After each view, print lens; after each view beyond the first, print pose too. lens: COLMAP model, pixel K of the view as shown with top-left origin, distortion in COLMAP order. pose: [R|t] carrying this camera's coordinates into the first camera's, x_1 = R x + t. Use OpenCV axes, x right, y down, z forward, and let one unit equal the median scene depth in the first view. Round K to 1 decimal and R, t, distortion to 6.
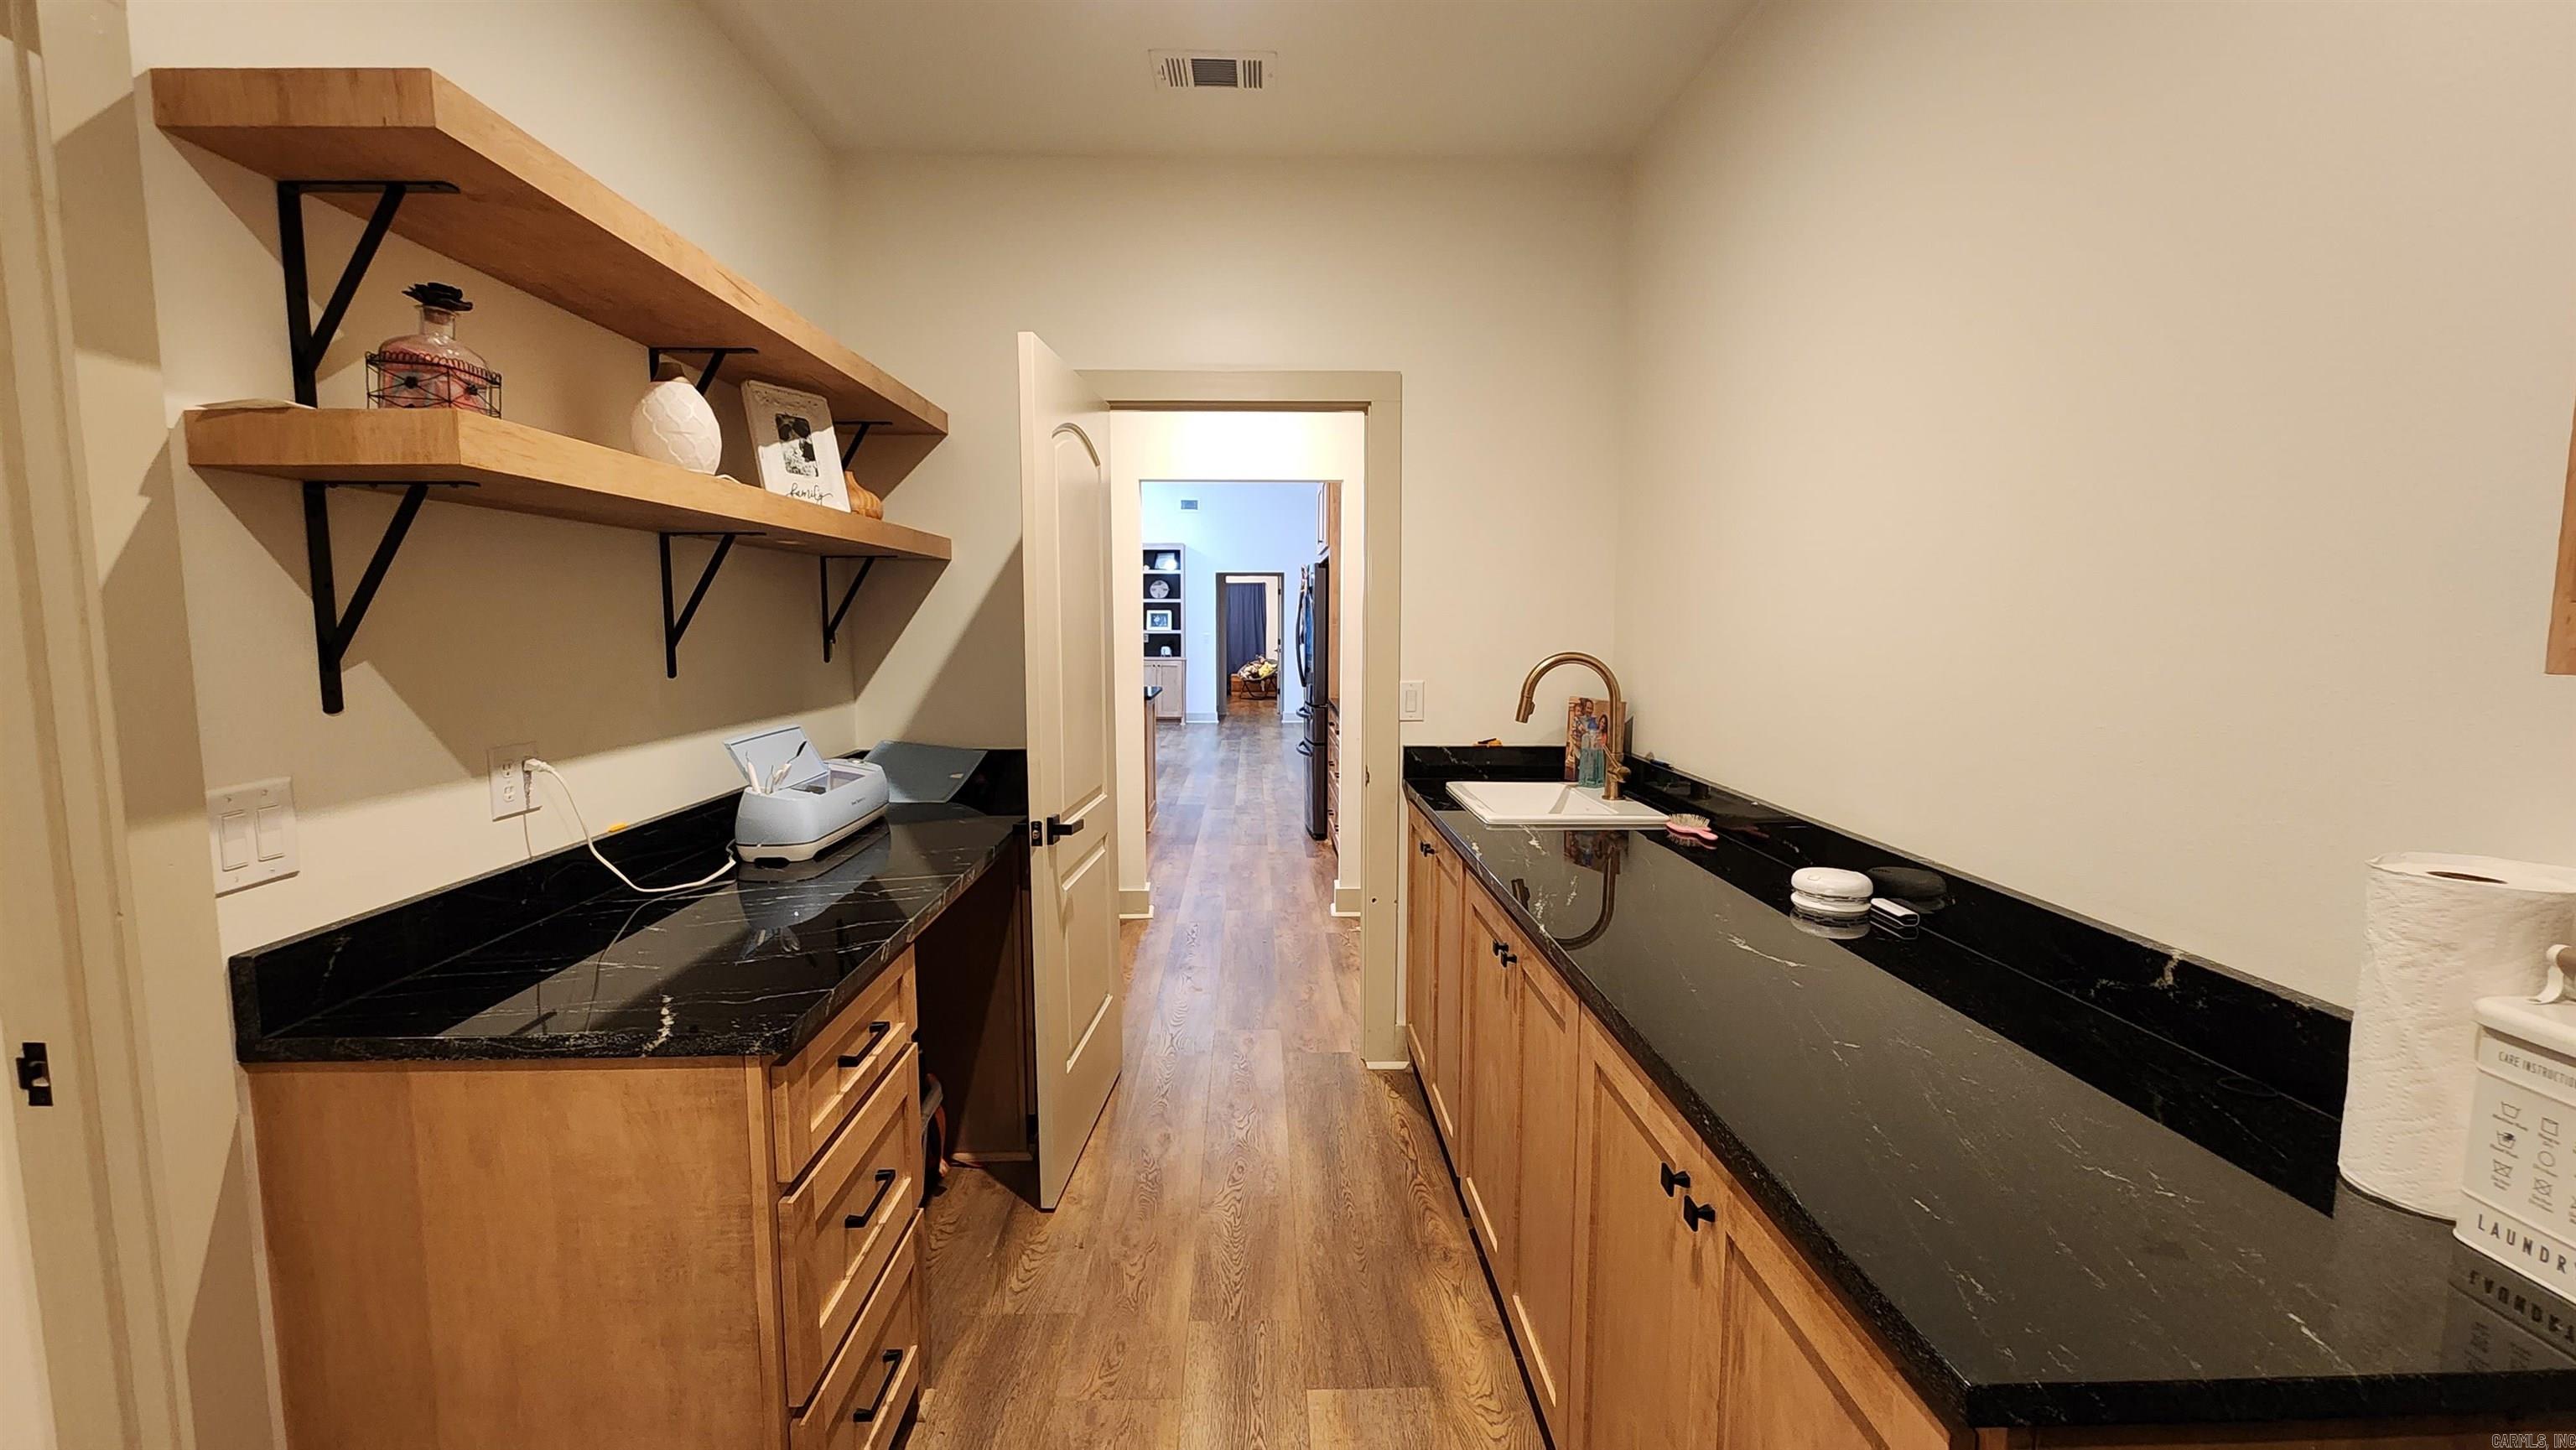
lens RADIAL K [[1062.8, 0, 1290.0], [0, 1062.8, 724.5], [0, 0, 1]] dist [0.001886, -0.000939]
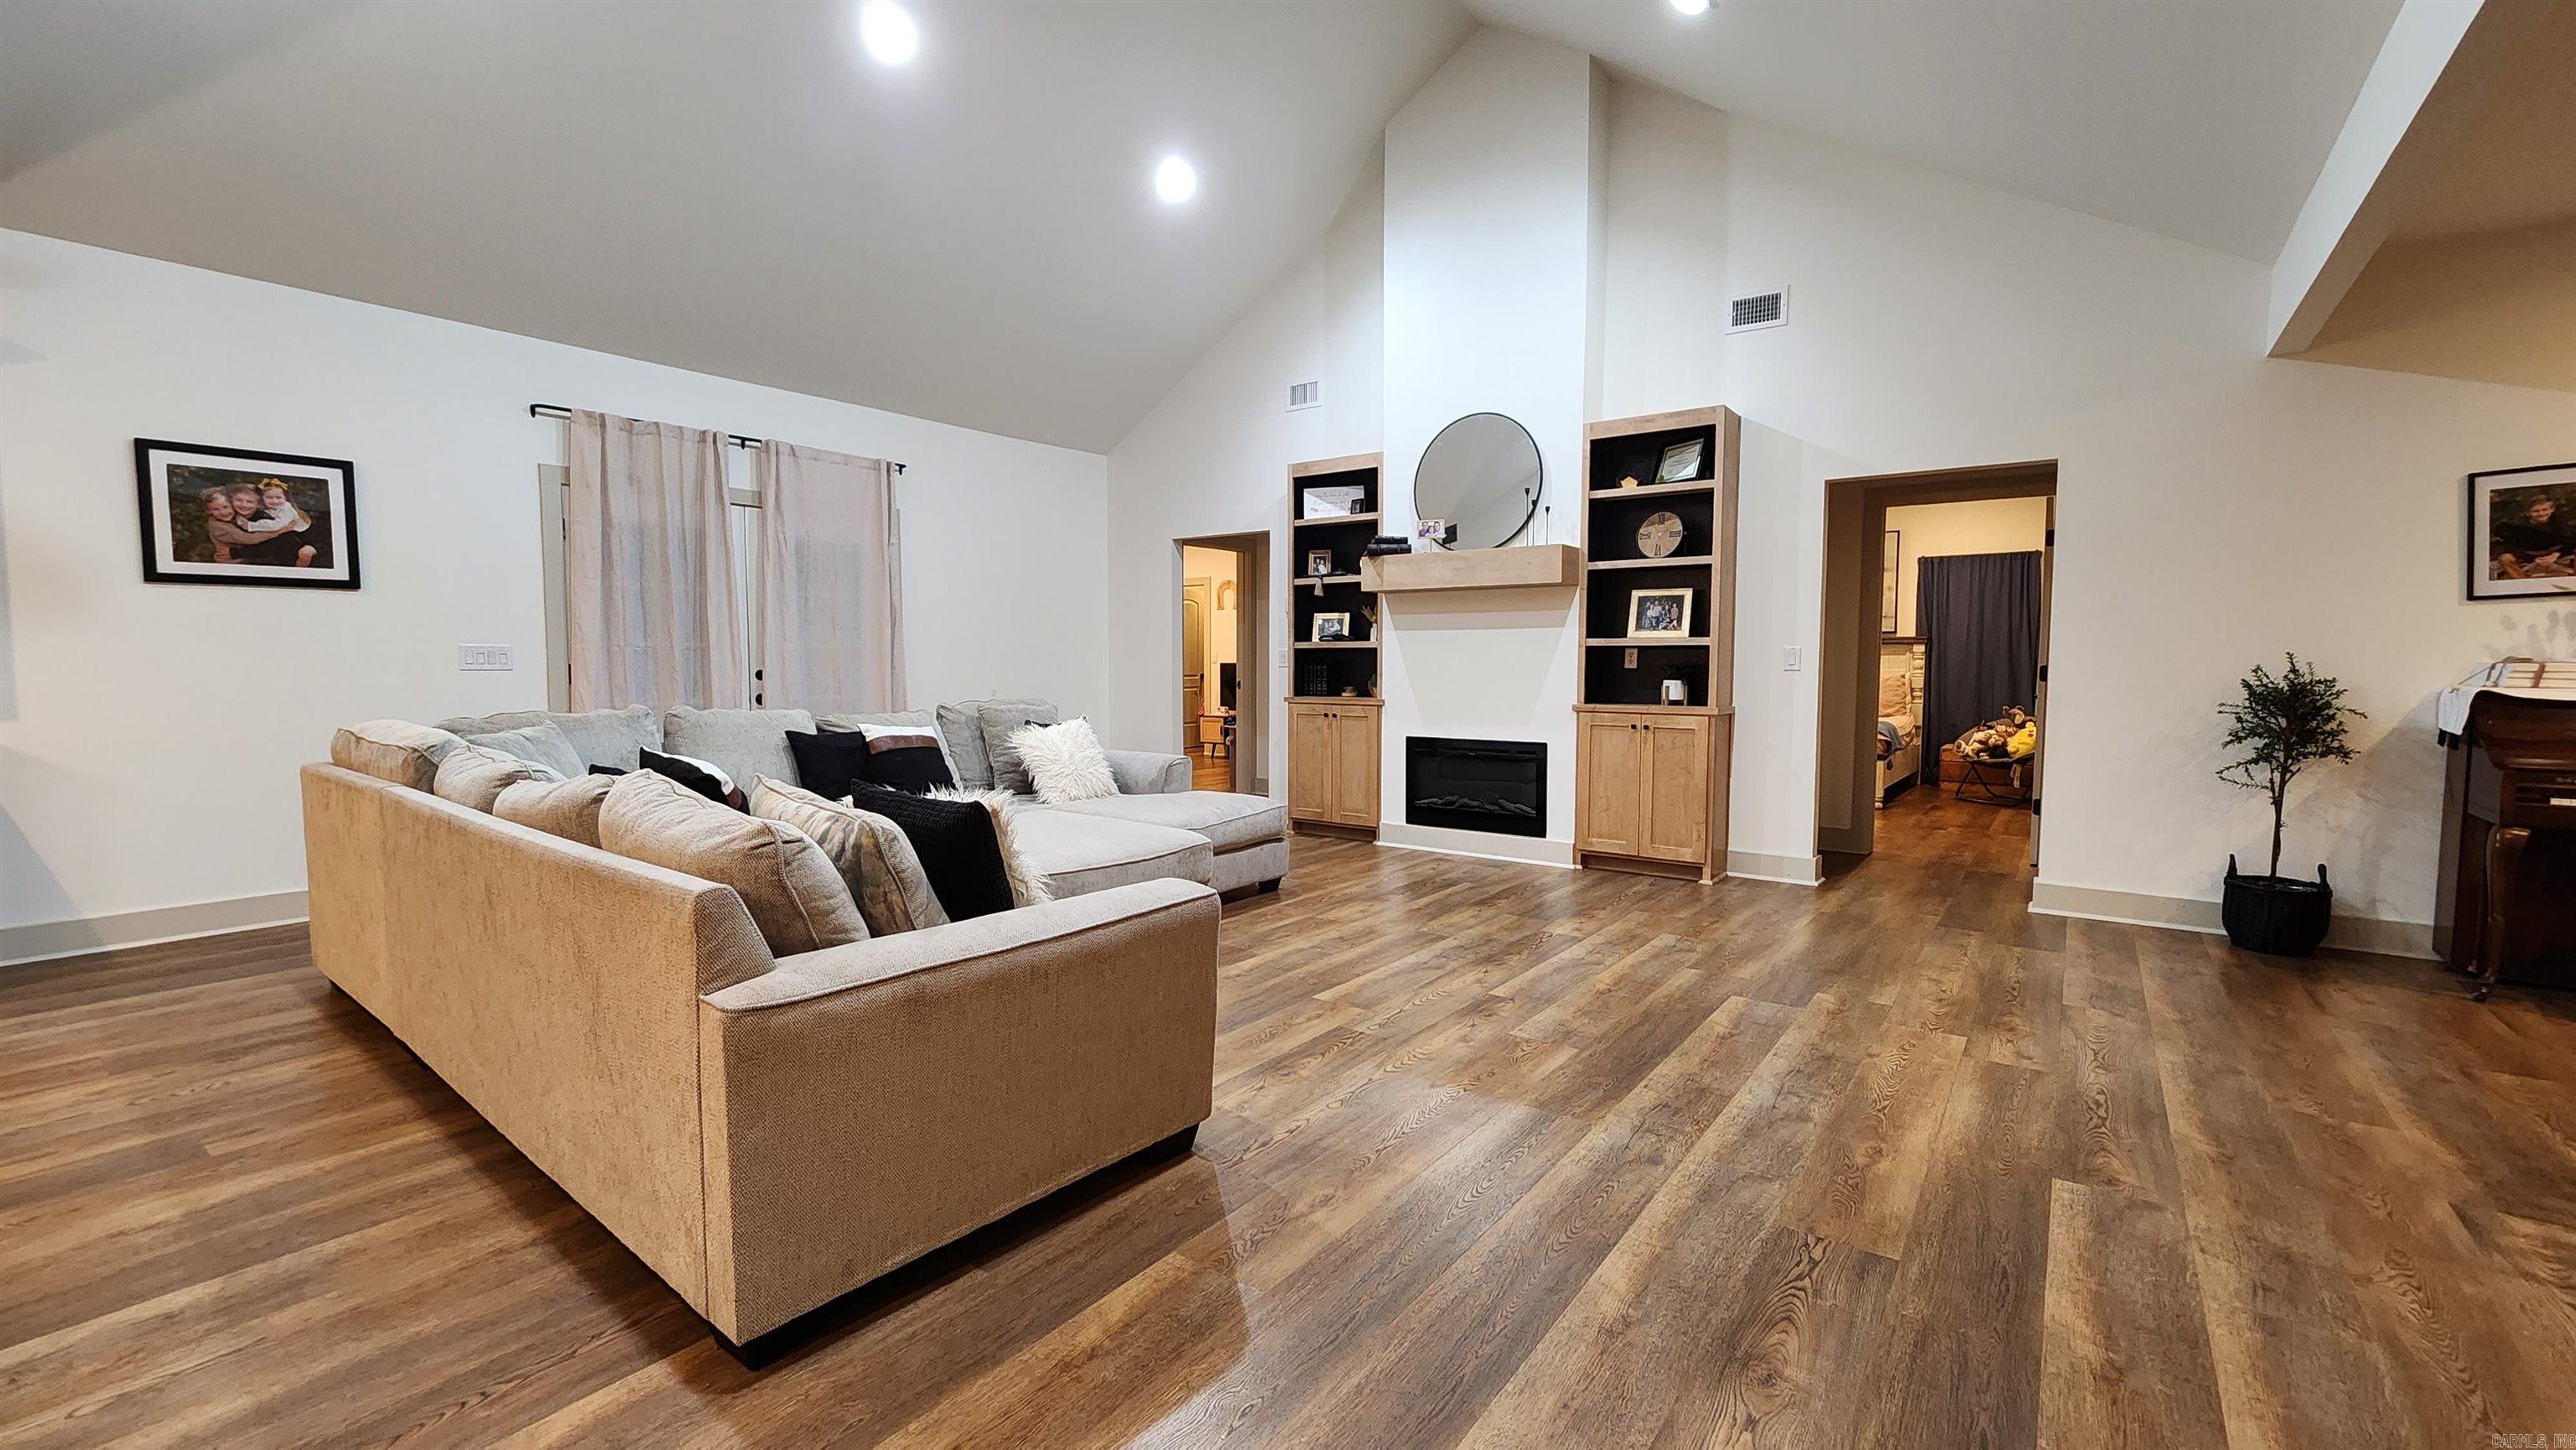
lens RADIAL K [[1062.8, 0, 1284.9], [0, 1062.8, 722.5], [0, 0, 1]] dist [0.001886, -0.000939]
pose [[0.780010, 0.037574, -0.624638, 0.017364], [-0.062096, 0.997916, -0.017514, -0.041841], [0.622679, 0.052449, 0.780718, 0.608032]]
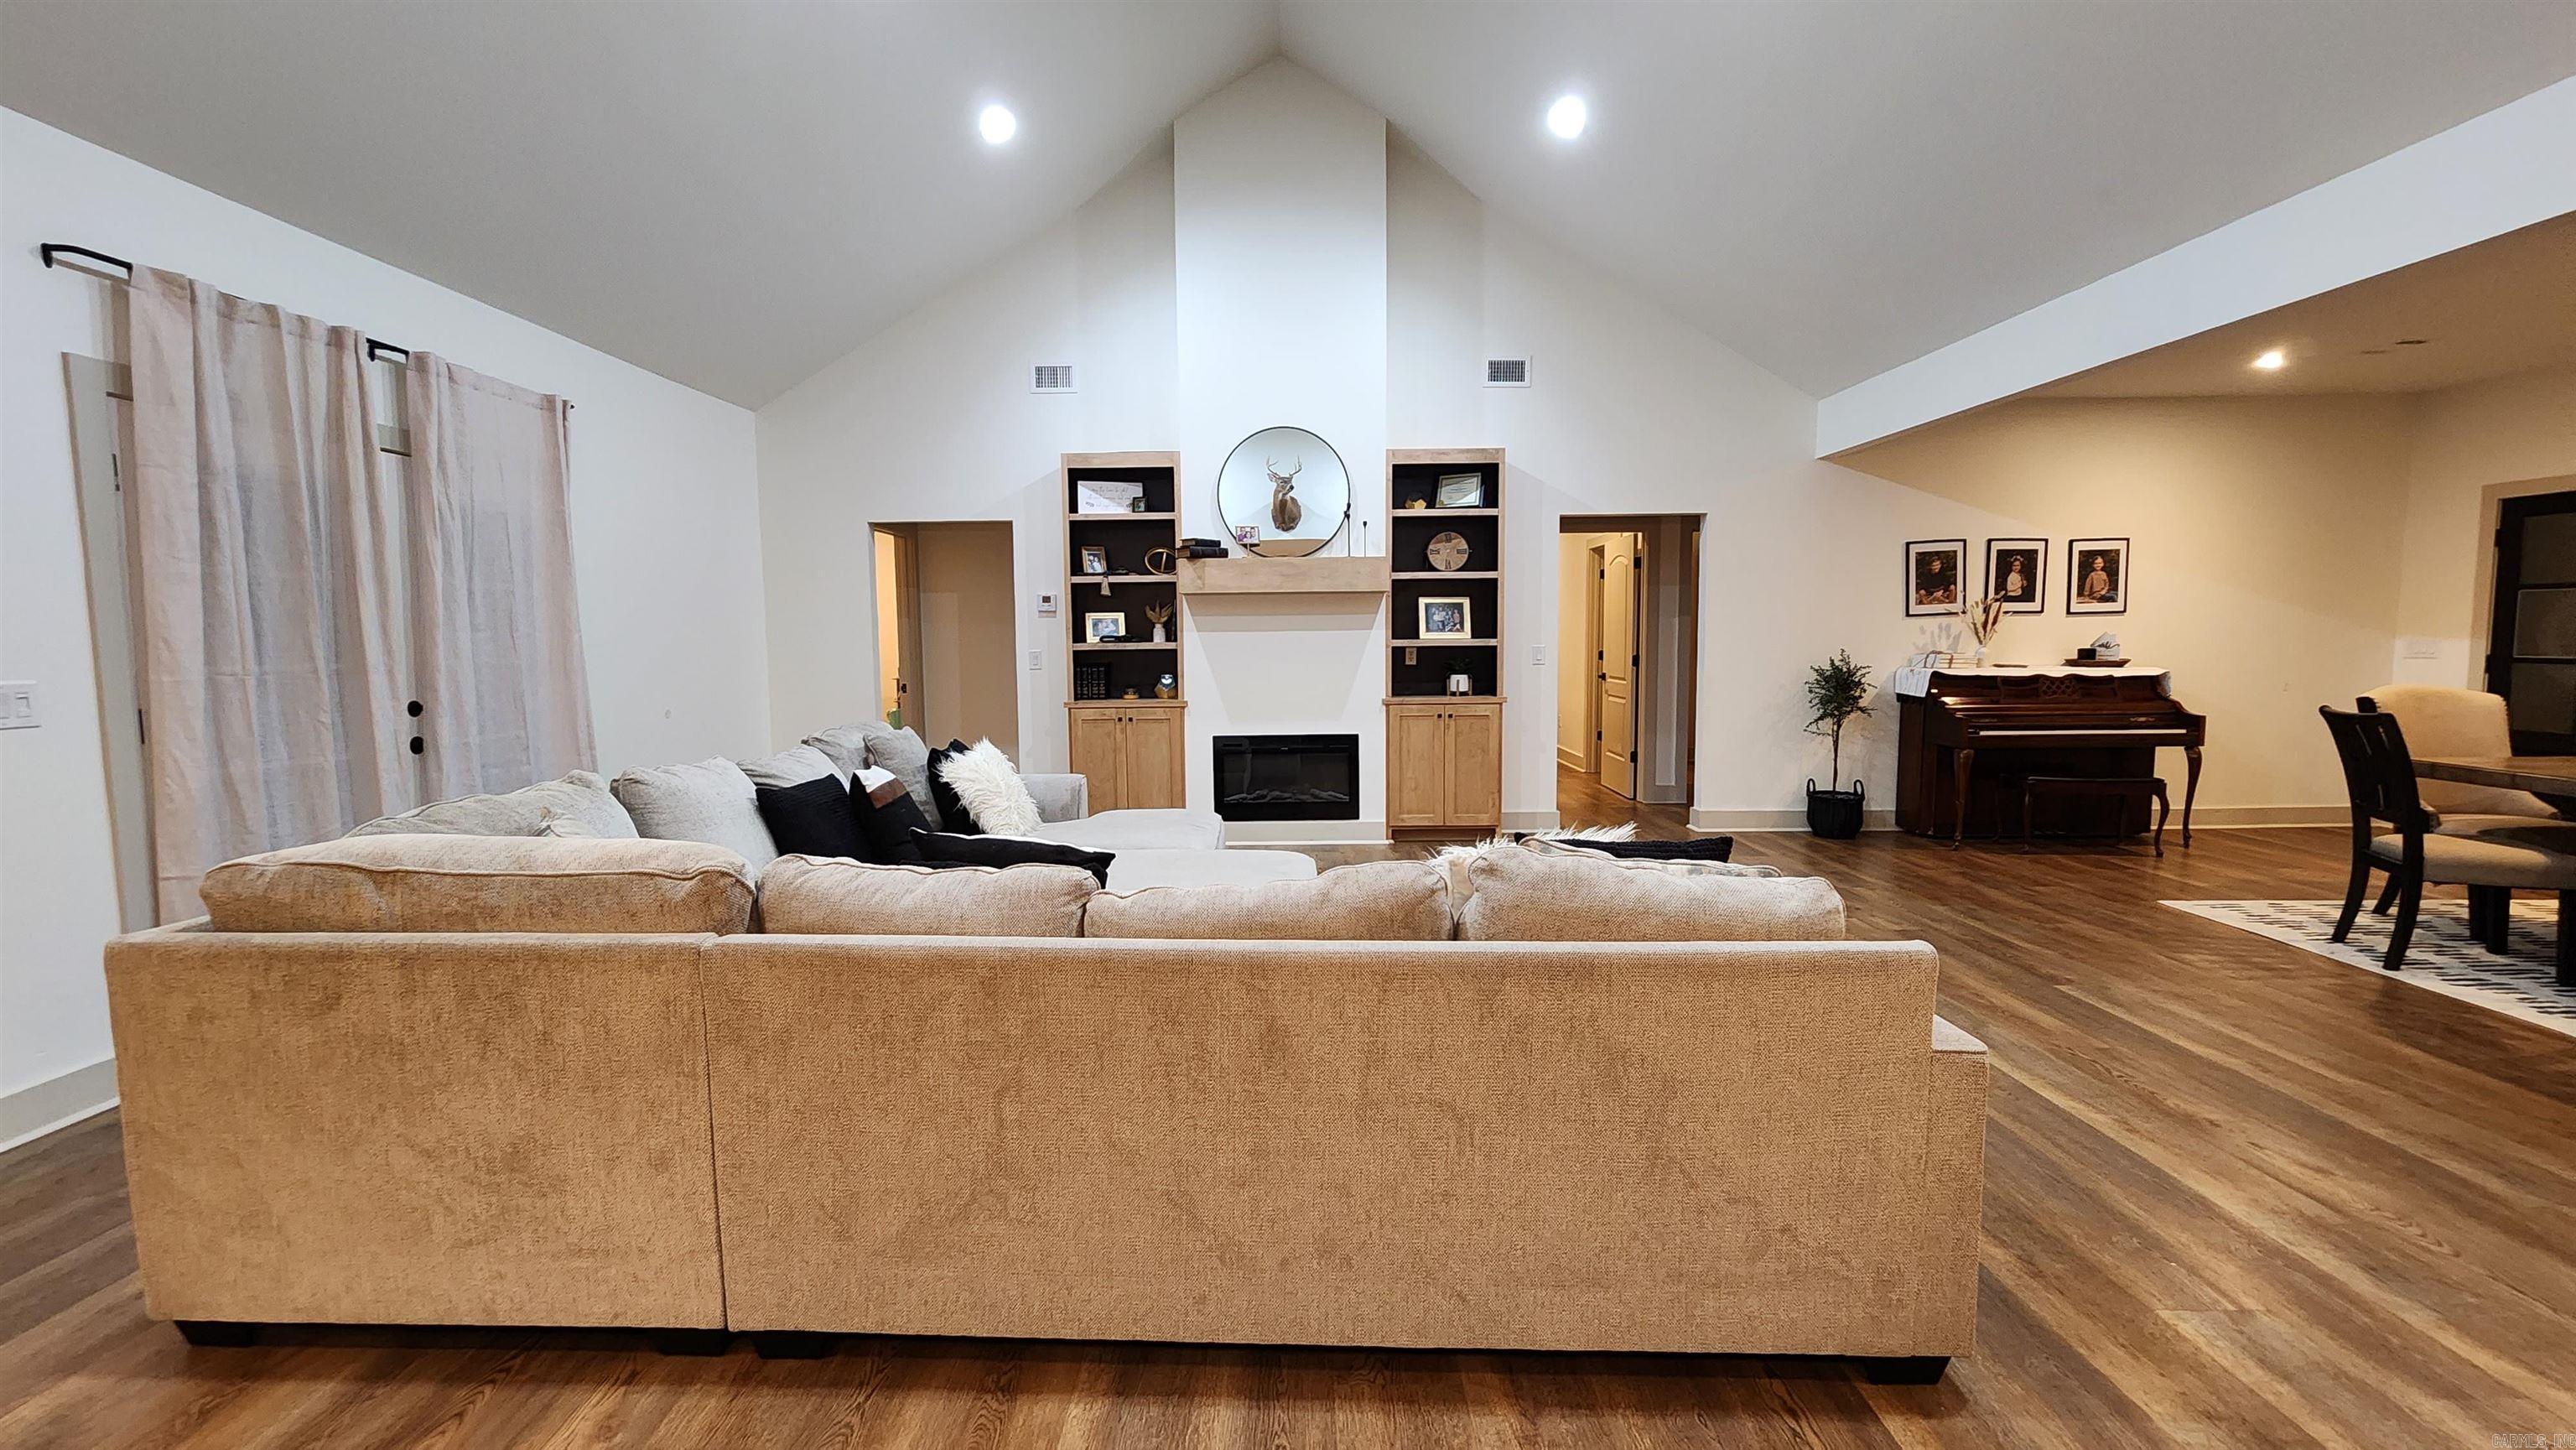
lens RADIAL K [[1062.8, 0, 1279.3], [0, 1062.8, 723.3], [0, 0, 1]] dist [0.001886, -0.000939]
pose [[0.999216, -0.007479, -0.038867, -0.178566], [0.006933, 0.999876, -0.014166, -0.045902], [0.038968, 0.013886, 0.999144, 0.534481]]
